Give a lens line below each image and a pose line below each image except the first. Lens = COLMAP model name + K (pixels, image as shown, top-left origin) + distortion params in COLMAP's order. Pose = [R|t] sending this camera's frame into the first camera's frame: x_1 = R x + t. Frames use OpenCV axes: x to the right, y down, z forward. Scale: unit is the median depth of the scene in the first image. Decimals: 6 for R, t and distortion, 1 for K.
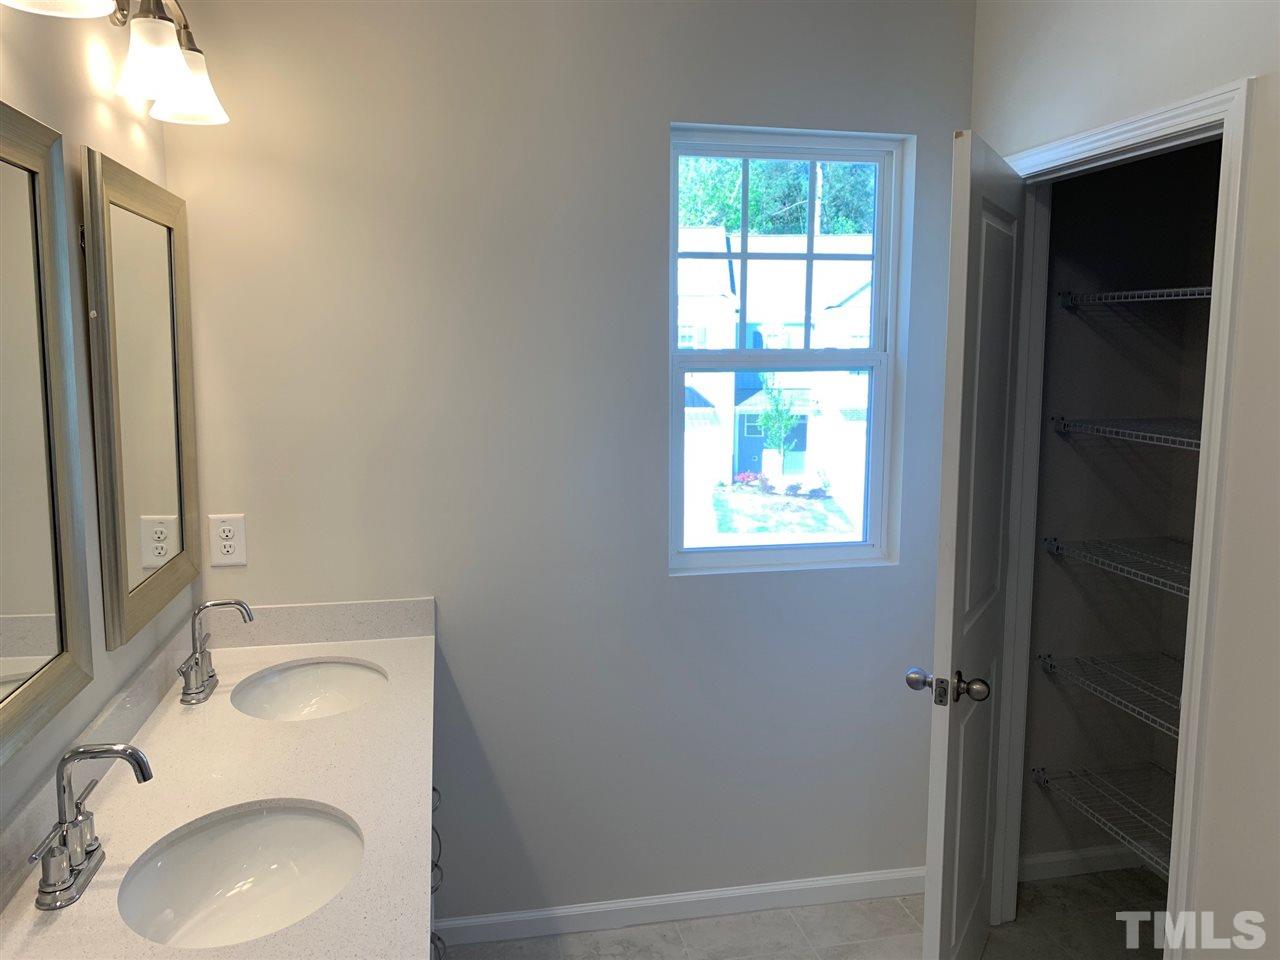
lens RADIAL K [[999.3, 0, 640.0], [0, 999.3, 480.0], [0, 0, 1]] dist [0.013517, 0.003934]
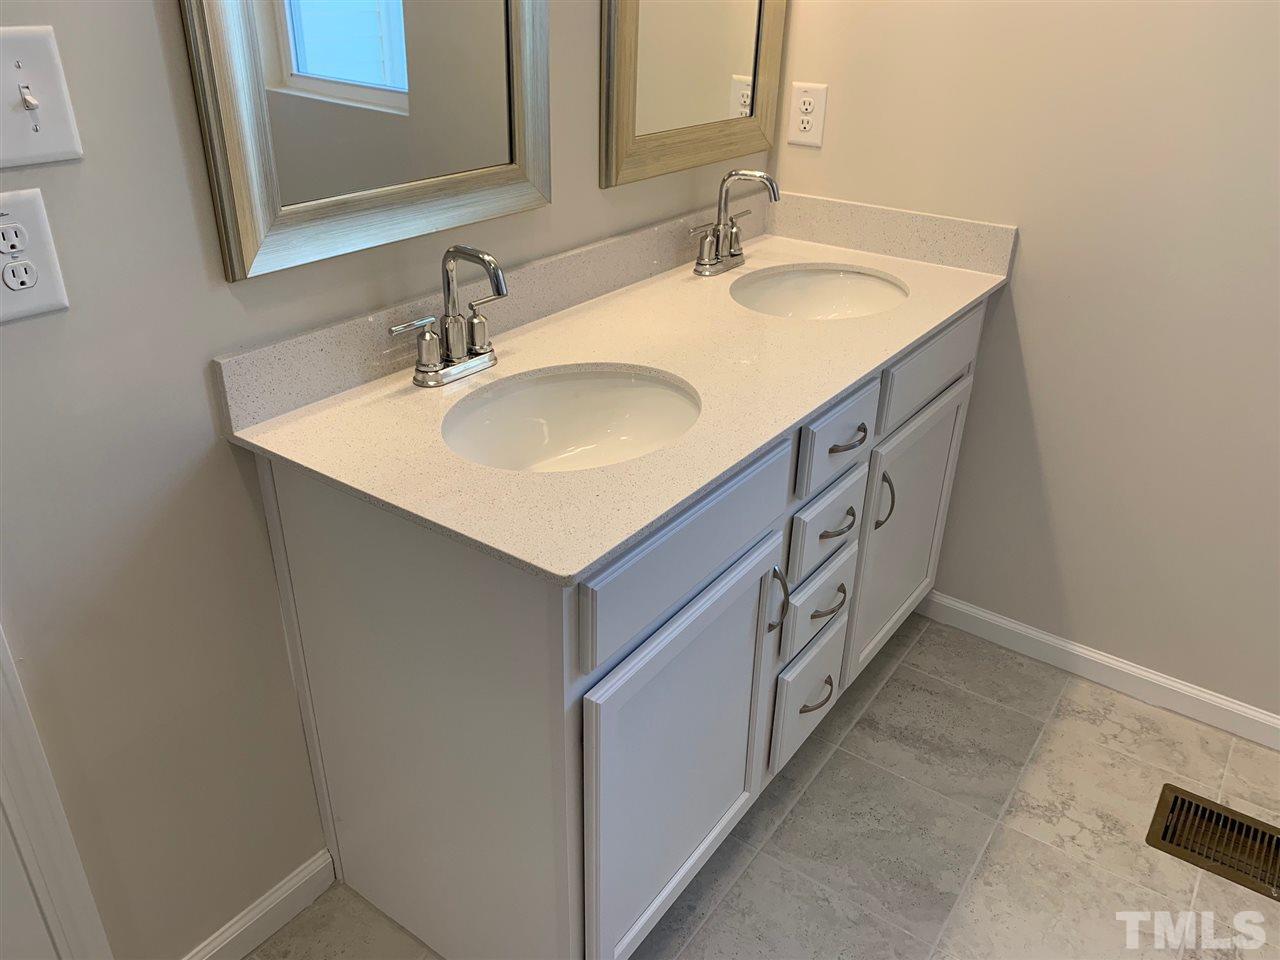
lens RADIAL K [[999.3, 0, 640.0], [0, 999.3, 480.0], [0, 0, 1]] dist [0.013517, 0.003934]
pose [[0.667291, 0.349162, -0.657882, 0.192000], [-0.120506, 0.922280, 0.367258, 0.050454], [0.734984, -0.165789, 0.657505, 0.248932]]
